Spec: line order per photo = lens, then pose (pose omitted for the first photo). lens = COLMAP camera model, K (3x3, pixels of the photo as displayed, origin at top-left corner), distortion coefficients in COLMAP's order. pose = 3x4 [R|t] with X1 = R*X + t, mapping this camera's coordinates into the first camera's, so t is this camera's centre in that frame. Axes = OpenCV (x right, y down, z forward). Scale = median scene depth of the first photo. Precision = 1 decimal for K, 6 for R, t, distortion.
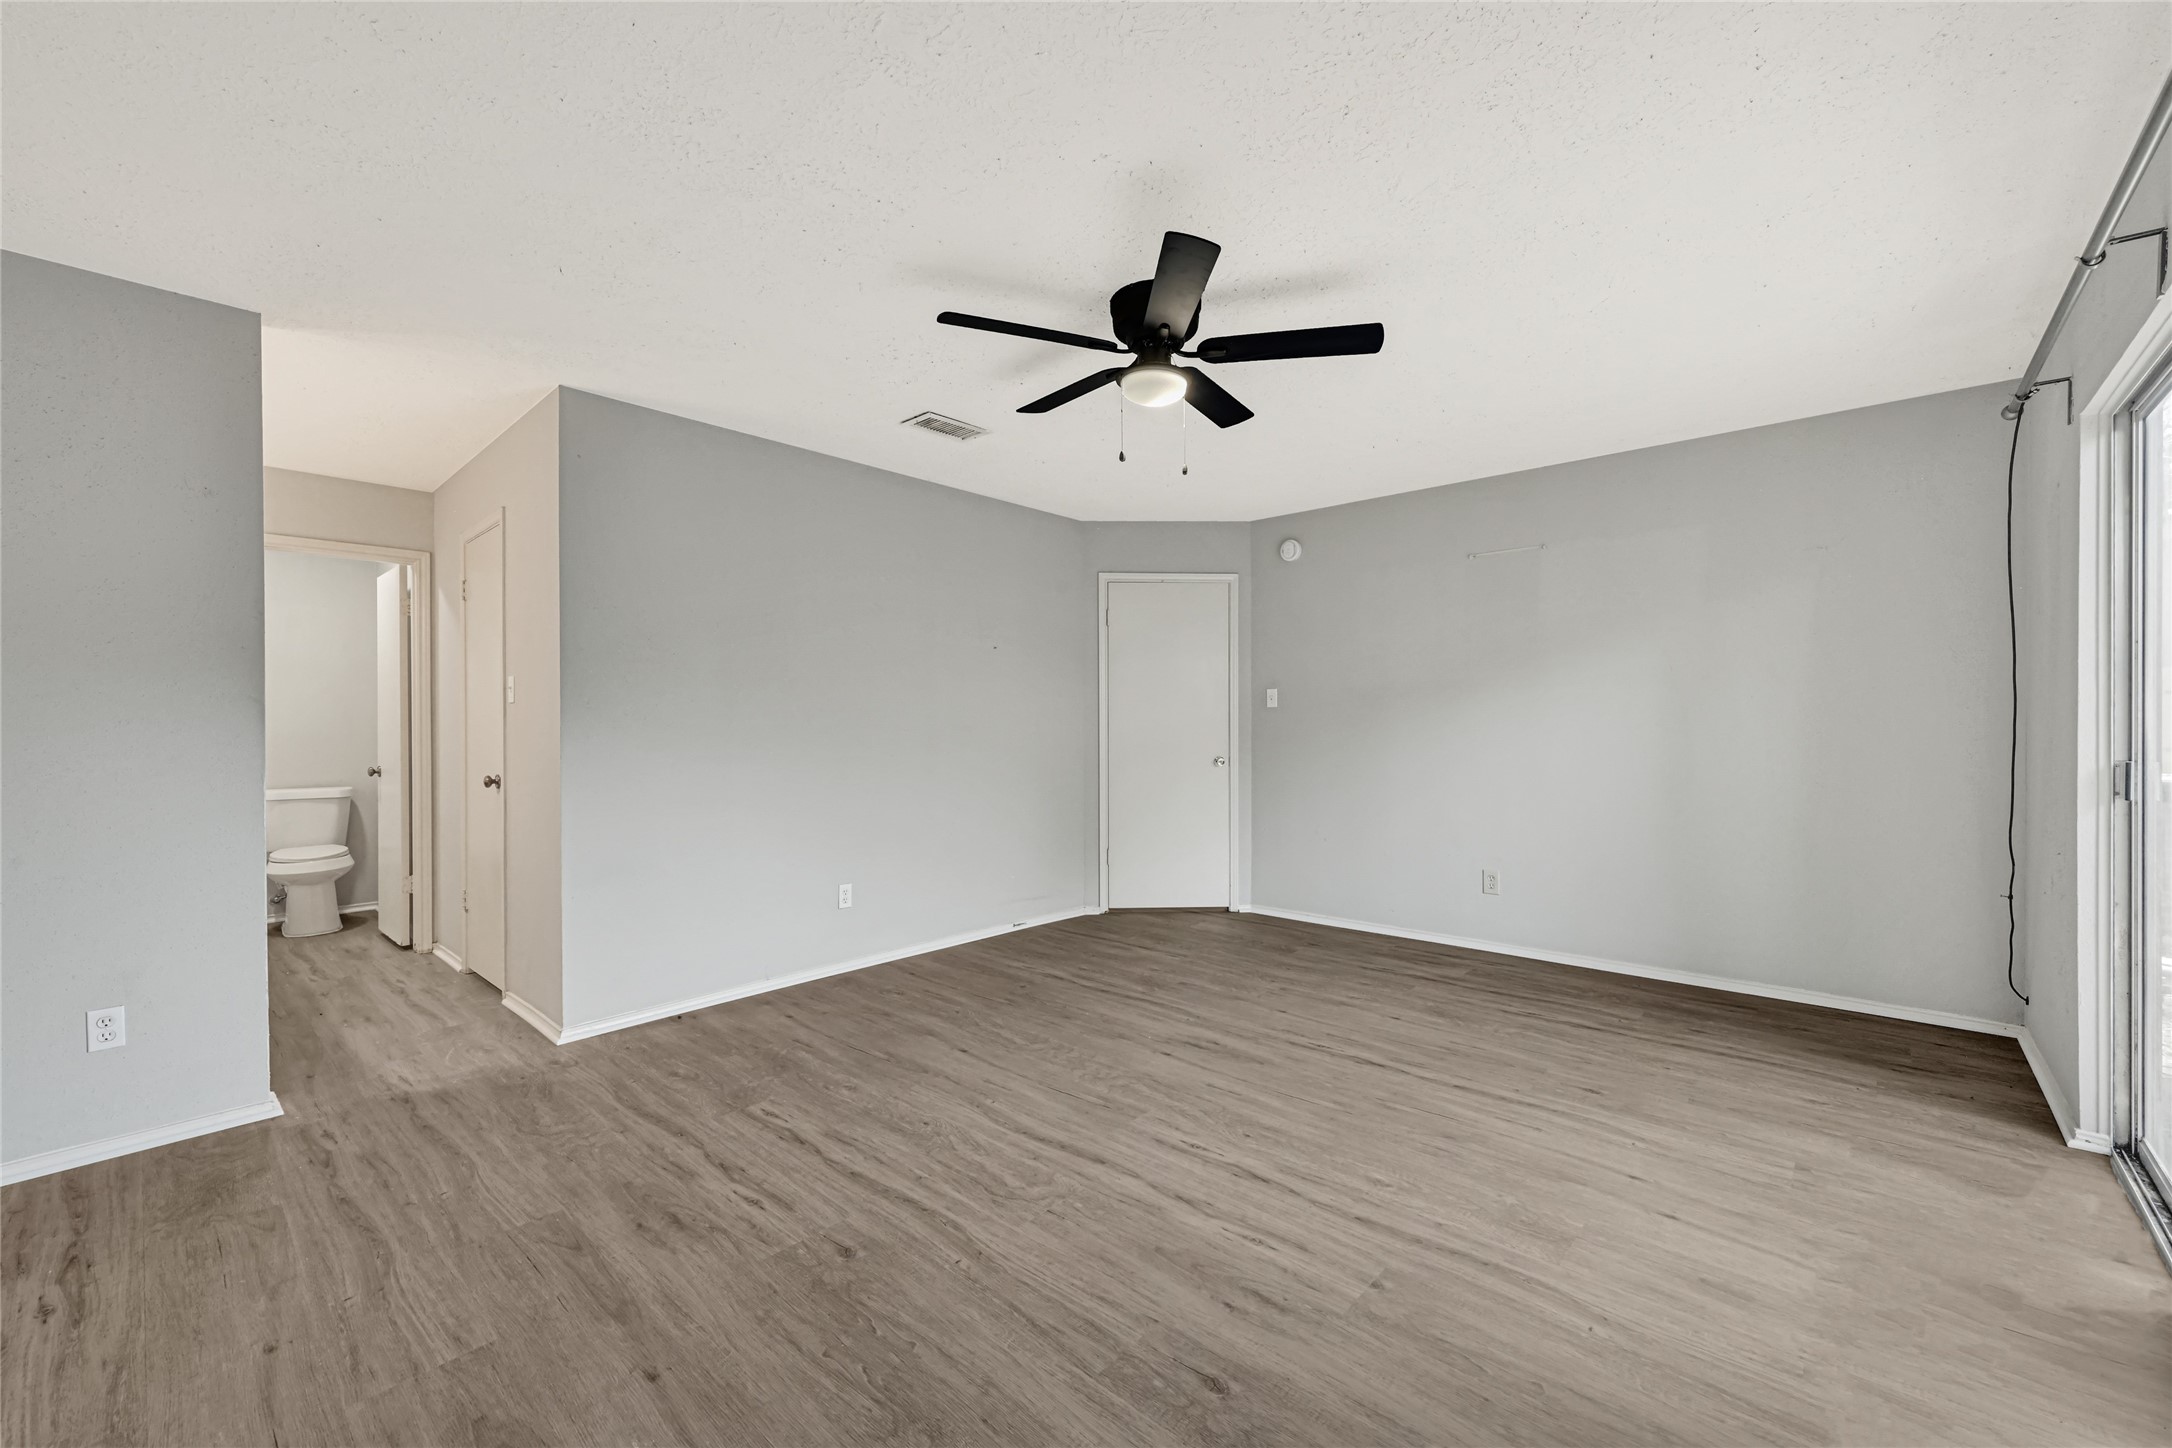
lens RADIAL K [[885.2, 0, 1088.7], [0, 885.2, 733.2], [0, 0, 1]] dist [-0.000307, 0.000708]
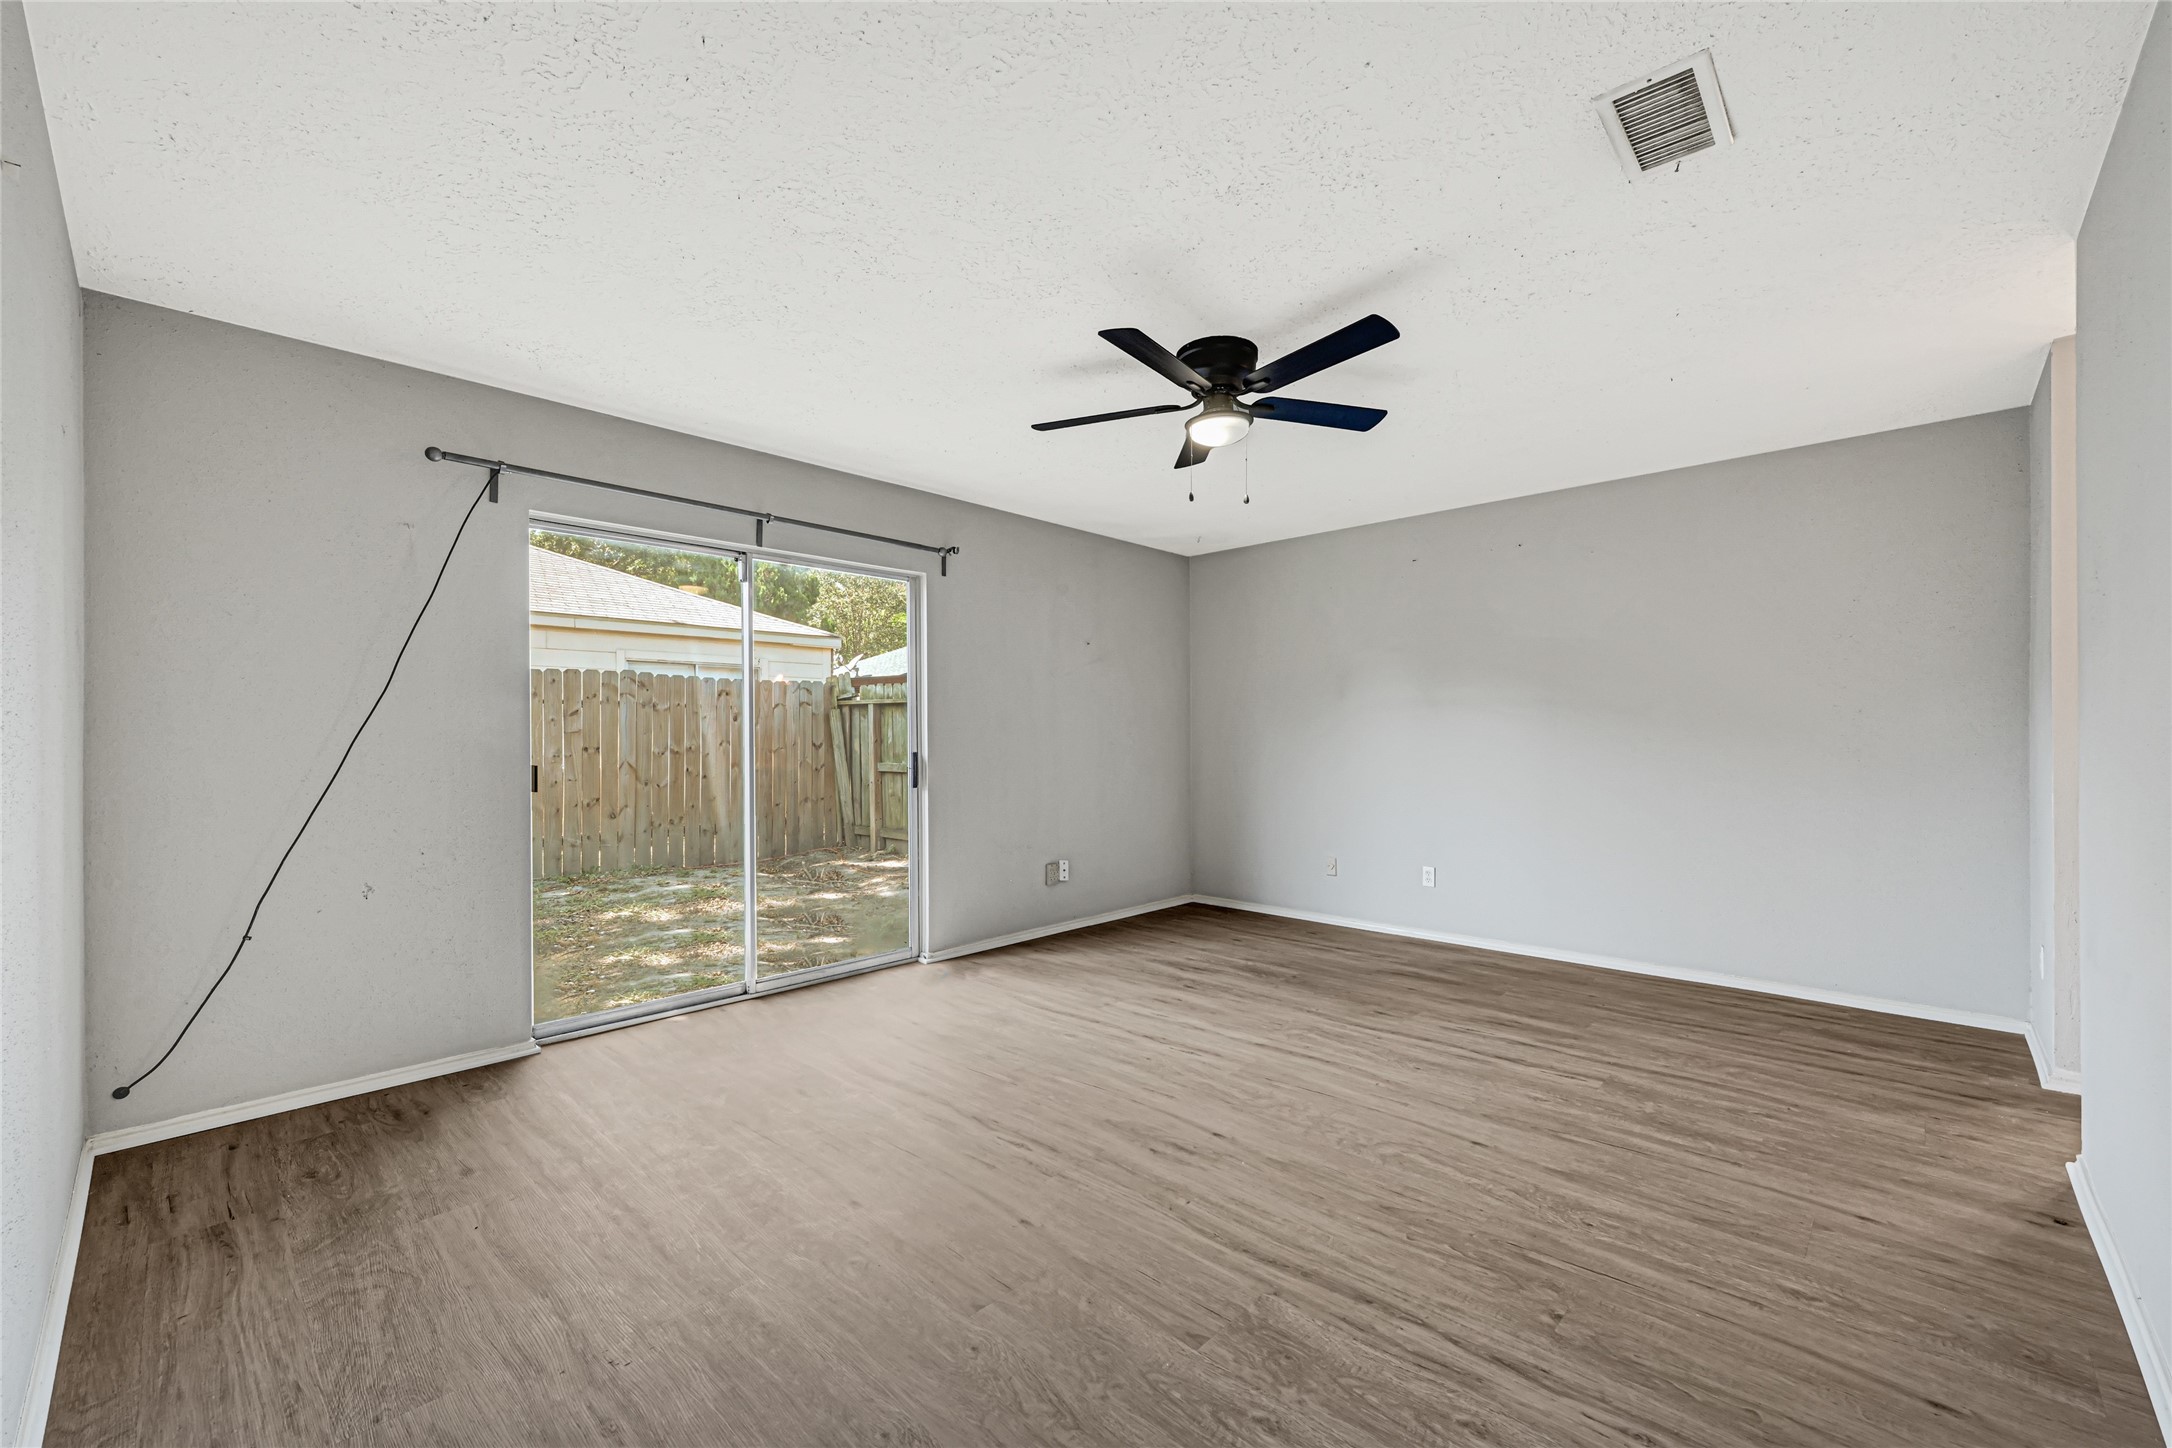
lens RADIAL K [[885.2, 0, 1084.6], [0, 885.2, 728.9], [0, 0, 1]] dist [-0.000307, 0.000708]
pose [[-0.999448, 0.010585, 0.031500, 0.203323], [0.010492, 0.999940, -0.003121, -0.011961], [-0.031531, -0.002789, -0.999499, 2.045704]]
